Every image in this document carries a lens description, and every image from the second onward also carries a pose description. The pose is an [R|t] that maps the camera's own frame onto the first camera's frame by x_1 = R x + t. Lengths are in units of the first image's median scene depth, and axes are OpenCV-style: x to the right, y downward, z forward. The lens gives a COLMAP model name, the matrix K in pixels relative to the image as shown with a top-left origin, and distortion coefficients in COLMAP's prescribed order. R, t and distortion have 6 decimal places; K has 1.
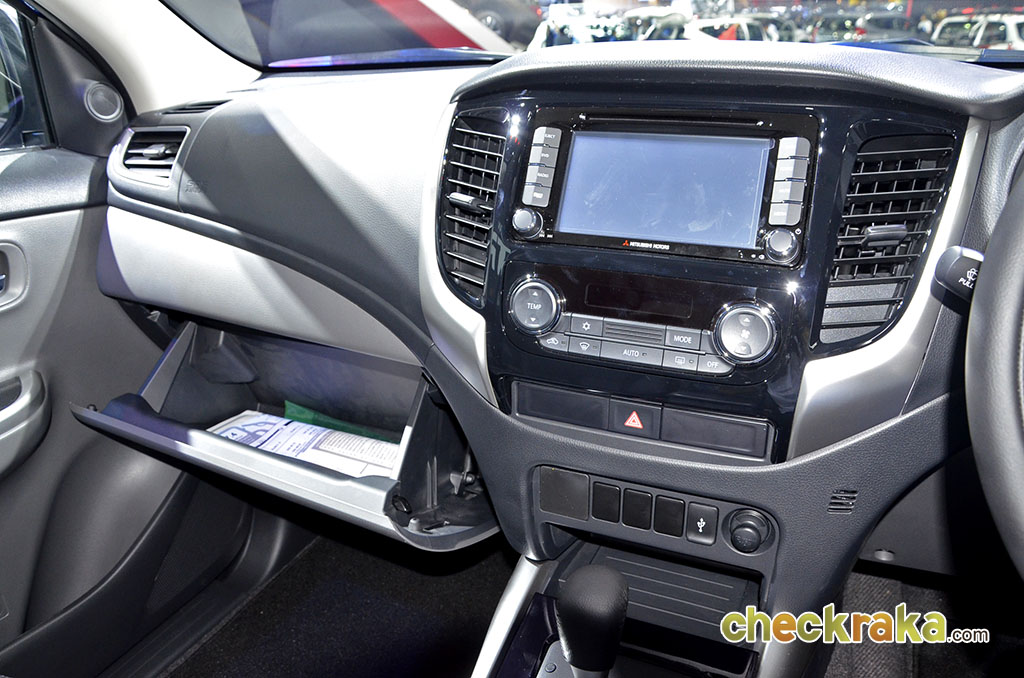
lens RADIAL K [[808.1, 0, 514.4], [0, 808.1, 340.4], [0, 0, 1]] dist [-0.100584, 0.087655]
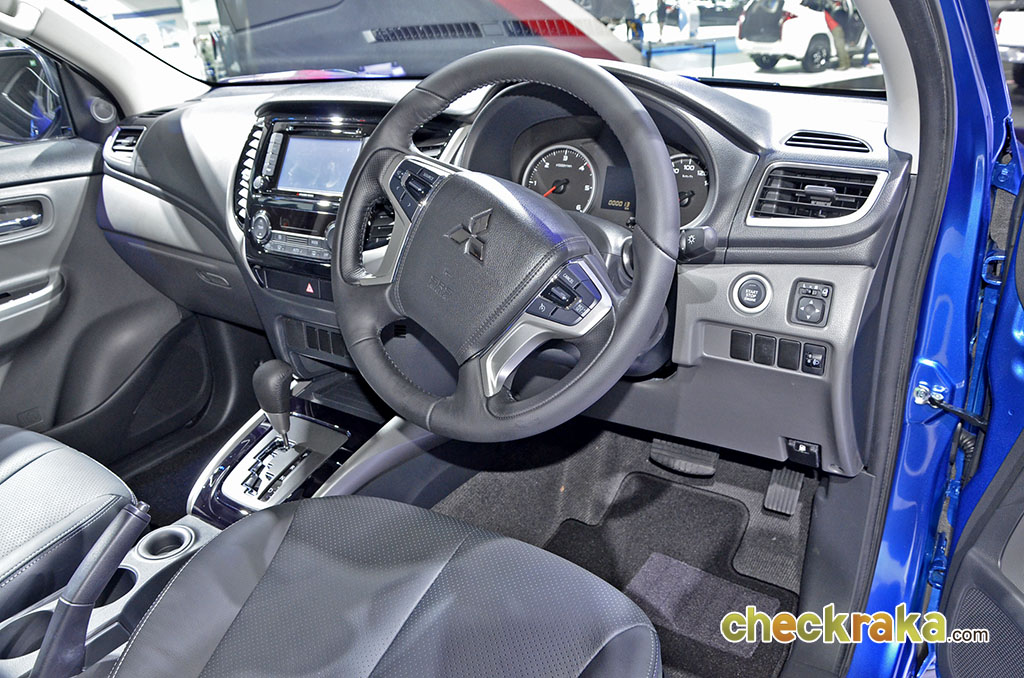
lens RADIAL K [[808.1, 0, 509.4], [0, 808.1, 337.9], [0, 0, 1]] dist [-0.100584, 0.087655]
pose [[0.989966, 0.036274, -0.136574, 0.574574], [-0.032173, 0.998966, 0.032114, 0.091647], [0.137597, -0.027398, 0.990109, -0.531623]]
